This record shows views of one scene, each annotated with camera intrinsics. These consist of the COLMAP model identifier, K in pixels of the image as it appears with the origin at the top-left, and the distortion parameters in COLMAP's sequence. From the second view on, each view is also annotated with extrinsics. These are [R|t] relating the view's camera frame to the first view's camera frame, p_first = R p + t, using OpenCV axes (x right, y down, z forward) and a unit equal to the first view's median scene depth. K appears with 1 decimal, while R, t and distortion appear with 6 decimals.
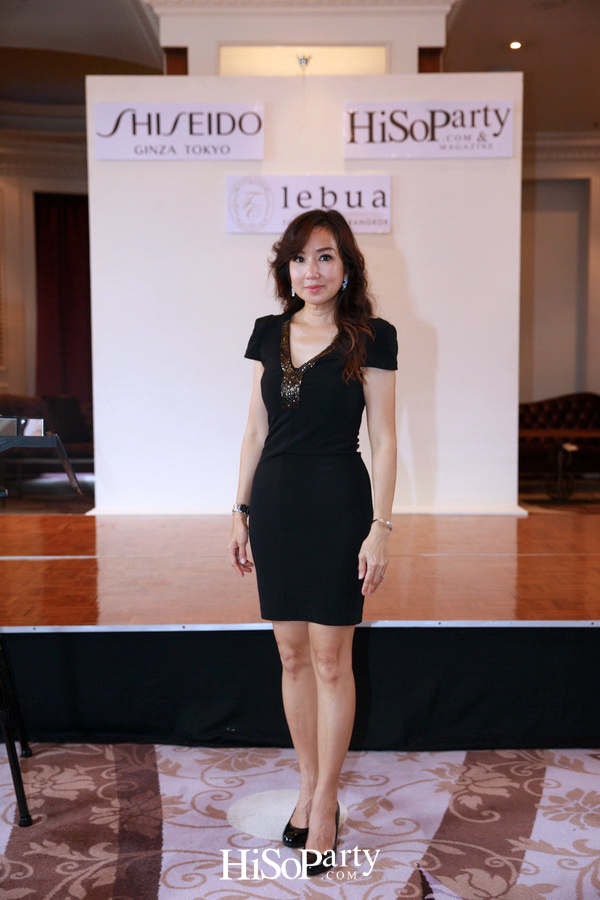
lens RADIAL K [[1099.2, 0, 300.0], [0, 1099.2, 450.0], [0, 0, 1]] dist [0.098777, 0.046308]
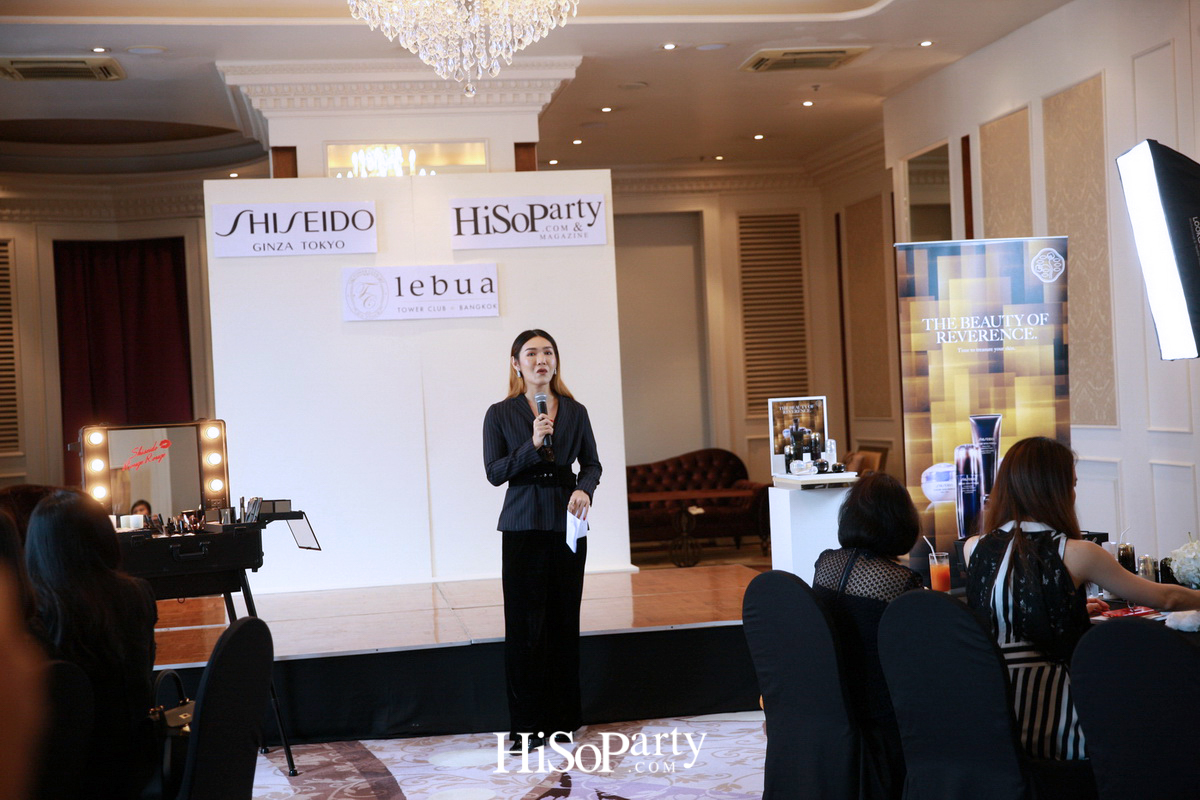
lens RADIAL K [[1966.3, 0, 600.0], [0, 1966.3, 400.0], [0, 0, 1]] dist [0.215097, 0.032019]
pose [[0.986993, -0.044059, 0.154607, -0.123209], [0.055391, 0.996024, -0.069764, 0.024138], [-0.150918, 0.077421, 0.985510, -0.911644]]
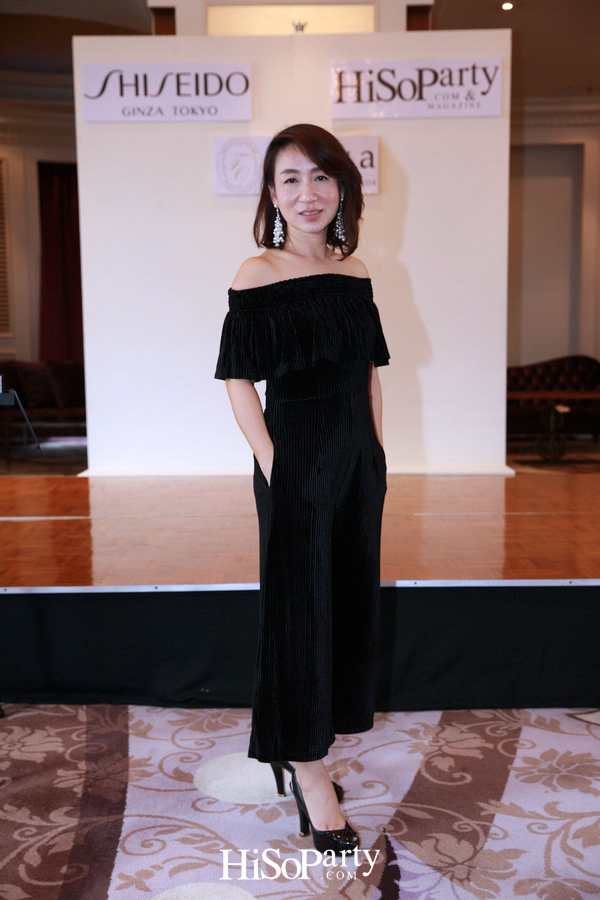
lens RADIAL K [[1041.8, 0, 300.0], [0, 1041.8, 450.0], [0, 0, 1]] dist [0.088638, 0.013635]
pose [[0.999898, -0.004913, -0.013391, 0.022788], [0.005341, 0.999470, 0.032118, 0.004827], [0.013226, -0.032186, 0.999394, 0.043571]]
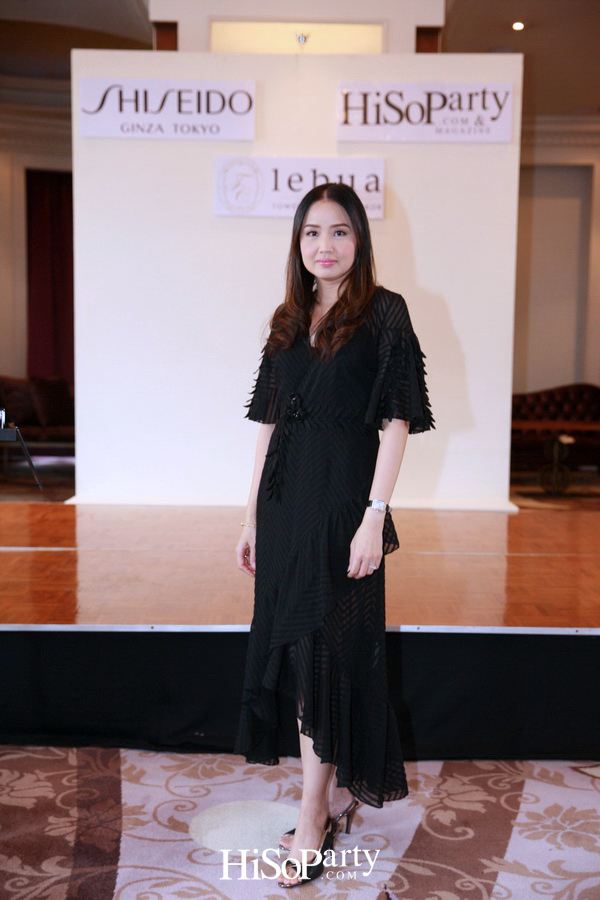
lens RADIAL K [[1099.2, 0, 300.0], [0, 1099.2, 450.0], [0, 0, 1]] dist [0.098777, 0.046308]
pose [[0.999850, 0.017255, -0.001485, 0.013821], [-0.017228, 0.999718, 0.016317, -0.007661], [0.001766, -0.016289, 0.999866, 0.025117]]
